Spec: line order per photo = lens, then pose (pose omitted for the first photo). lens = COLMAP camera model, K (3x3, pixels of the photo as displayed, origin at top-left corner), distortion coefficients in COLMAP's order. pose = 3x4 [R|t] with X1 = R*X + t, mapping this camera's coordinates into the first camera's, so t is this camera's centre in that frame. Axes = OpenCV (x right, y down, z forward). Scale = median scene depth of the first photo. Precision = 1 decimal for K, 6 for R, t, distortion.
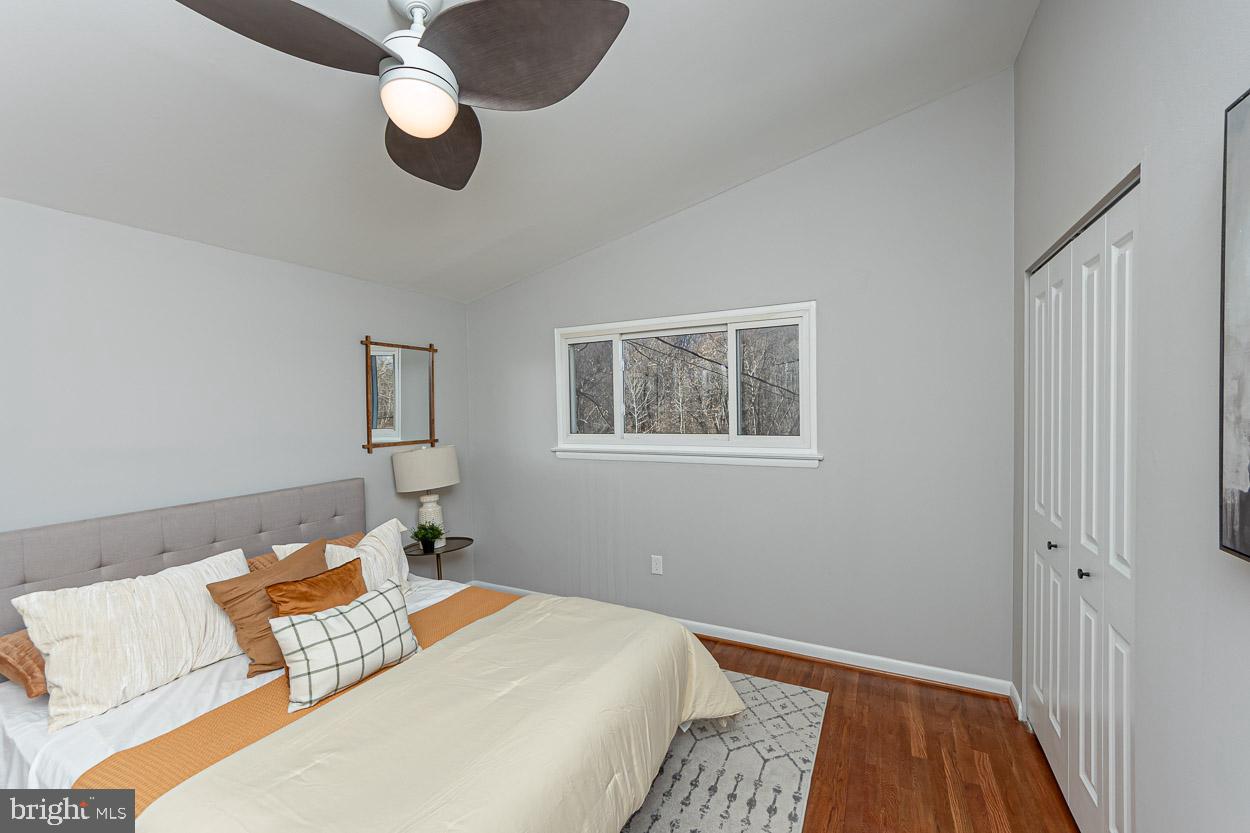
lens RADIAL K [[499.1, 0, 625.0], [0, 499.1, 416.5], [0, 0, 1]] dist [0.000348, 0.000008]
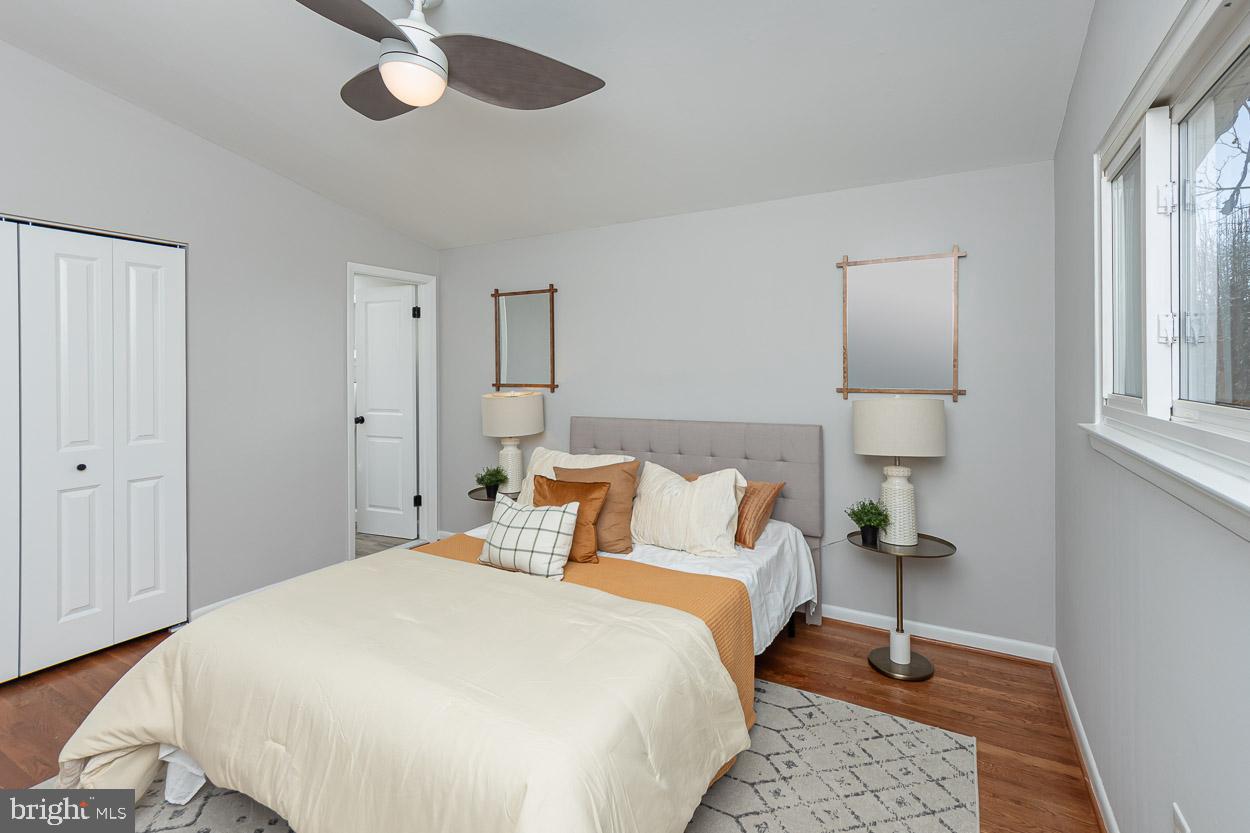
lens RADIAL K [[499.1, 0, 625.0], [0, 499.1, 416.5], [0, 0, 1]] dist [0.000348, 0.000008]
pose [[-0.001109, 0.150920, -0.988545, 0.583218], [-0.006631, 0.988523, 0.150924, -0.040485], [0.999977, 0.006722, -0.000096, 1.136443]]
